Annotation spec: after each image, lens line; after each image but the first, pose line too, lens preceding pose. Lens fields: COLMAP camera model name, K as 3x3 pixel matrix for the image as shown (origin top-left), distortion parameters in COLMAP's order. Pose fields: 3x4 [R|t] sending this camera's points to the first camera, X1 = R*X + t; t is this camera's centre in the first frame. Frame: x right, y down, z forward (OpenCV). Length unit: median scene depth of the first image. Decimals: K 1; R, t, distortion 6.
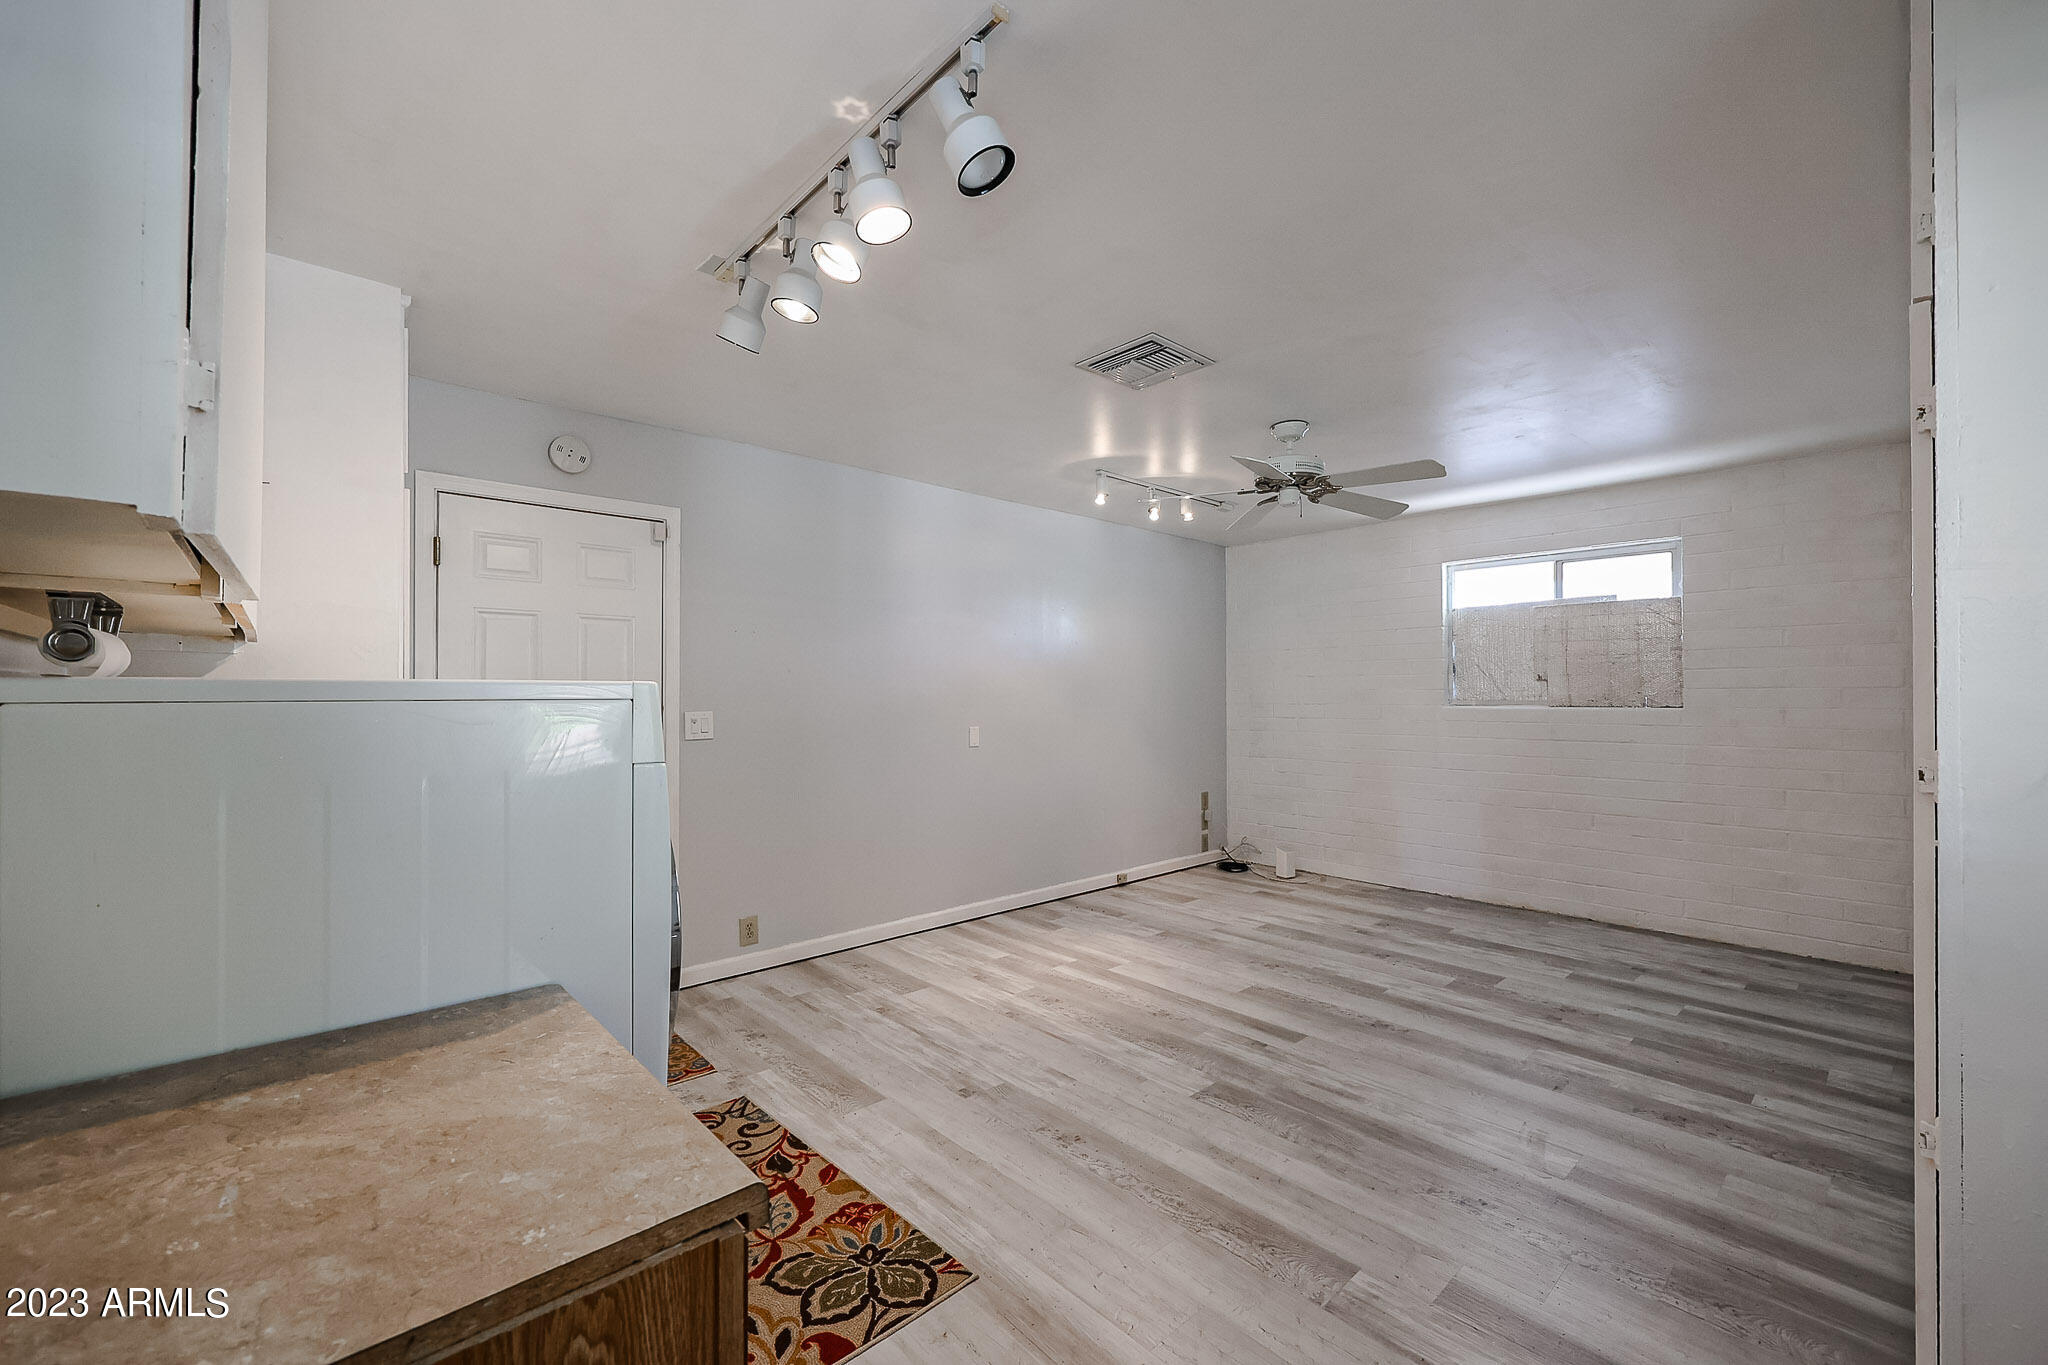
lens RADIAL K [[821.6, 0, 1029.8], [0, 821.6, 690.5], [0, 0, 1]] dist [0.000810, 0.000166]
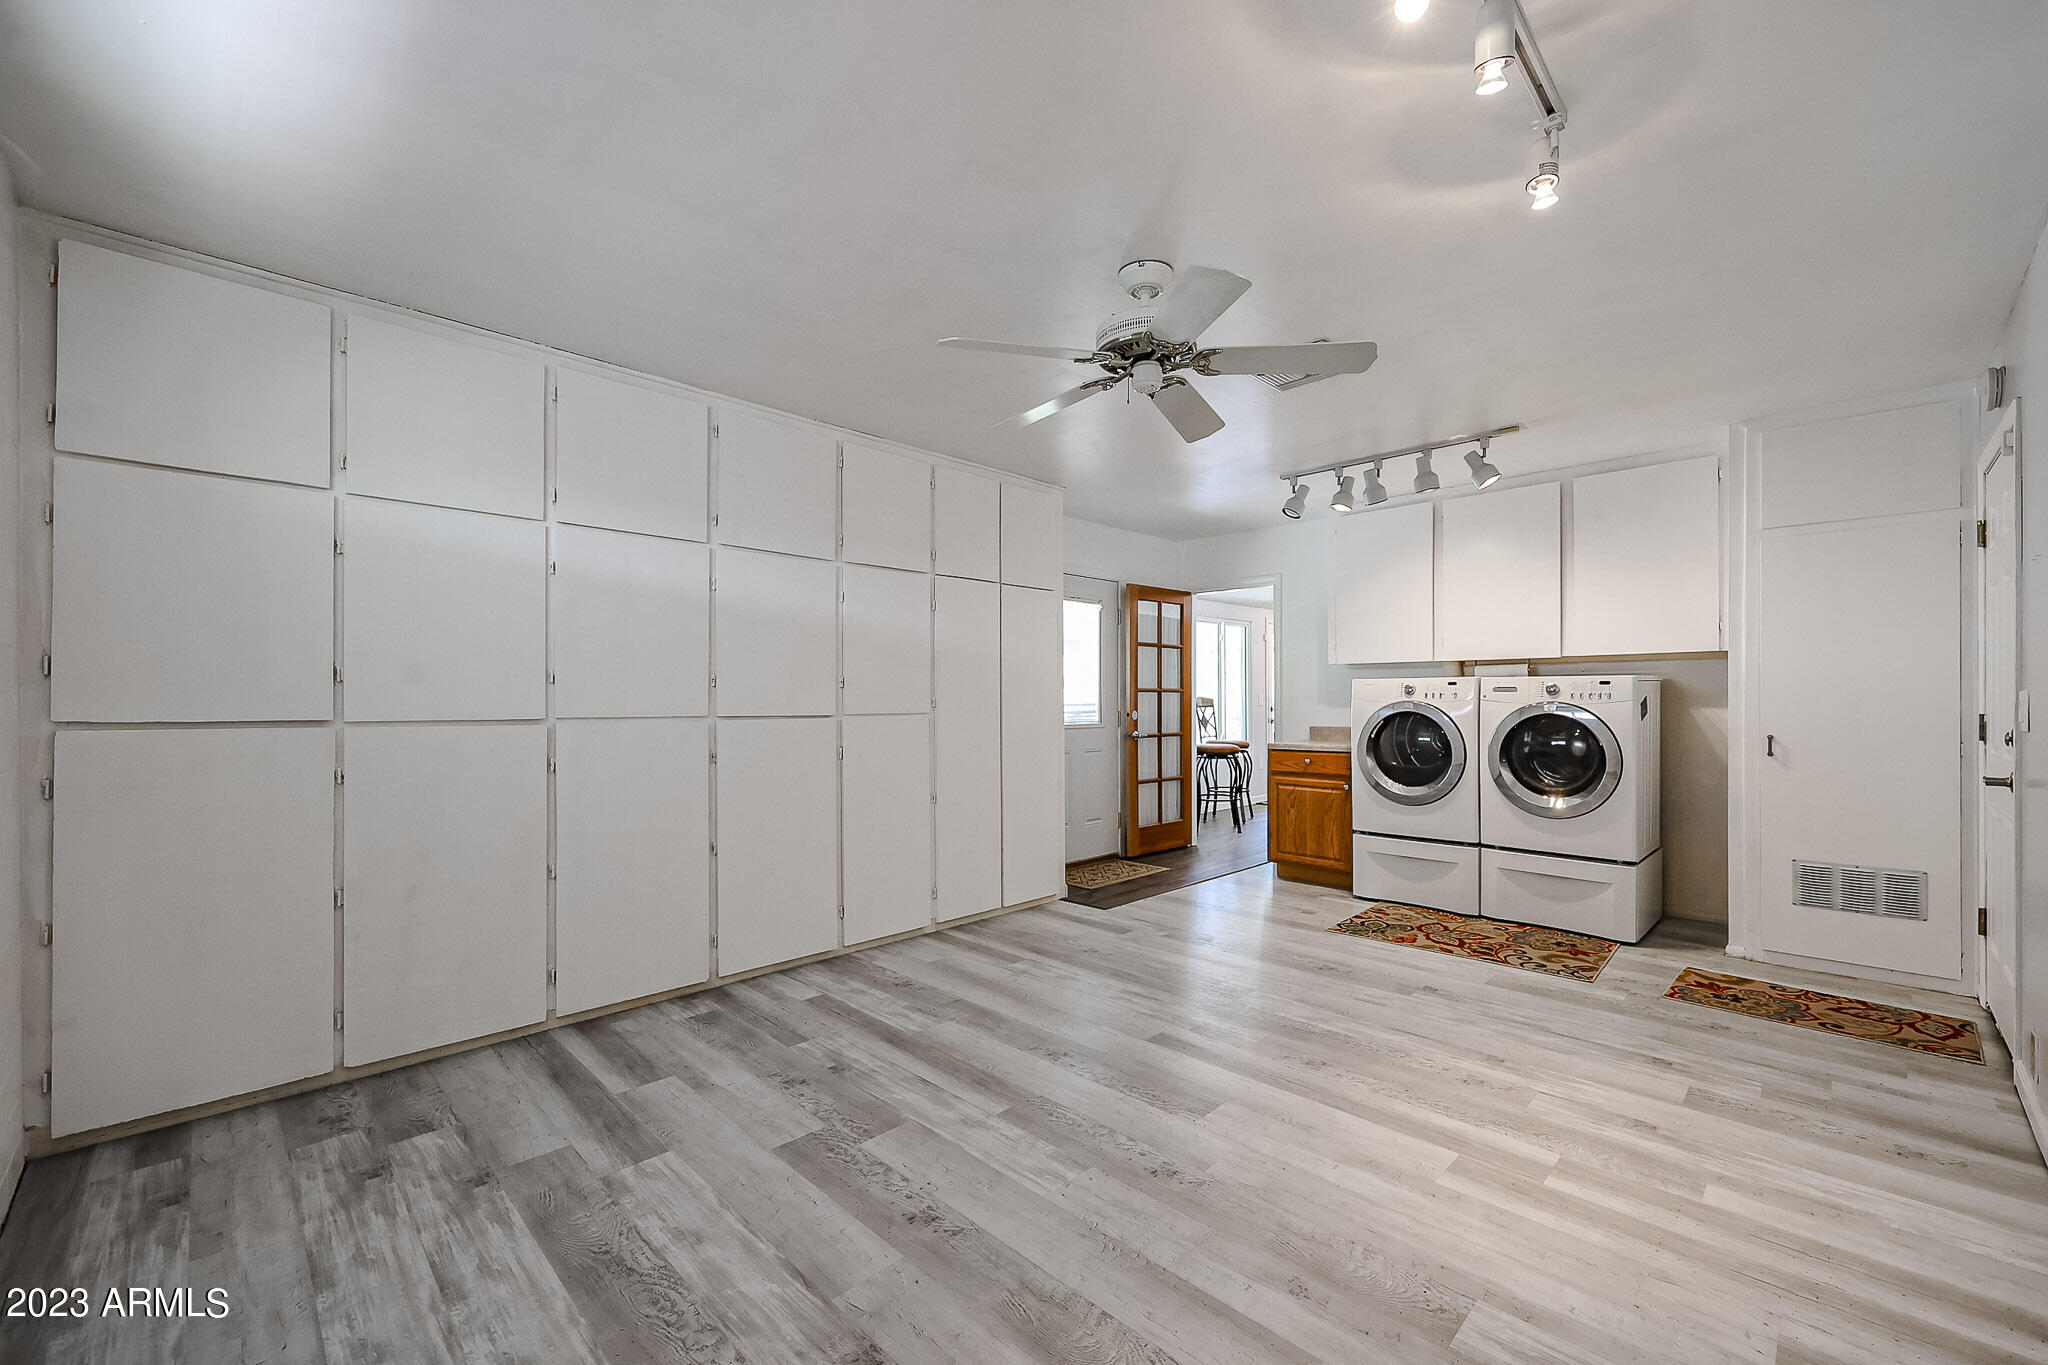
lens RADIAL K [[821.6, 0, 1022.2], [0, 821.6, 694.6], [0, 0, 1]] dist [0.000810, 0.000166]
pose [[-0.999428, 0.003794, -0.033593, 0.438829], [0.004113, 0.999947, -0.009429, 0.033198], [0.033556, -0.009562, -0.999391, 1.667079]]
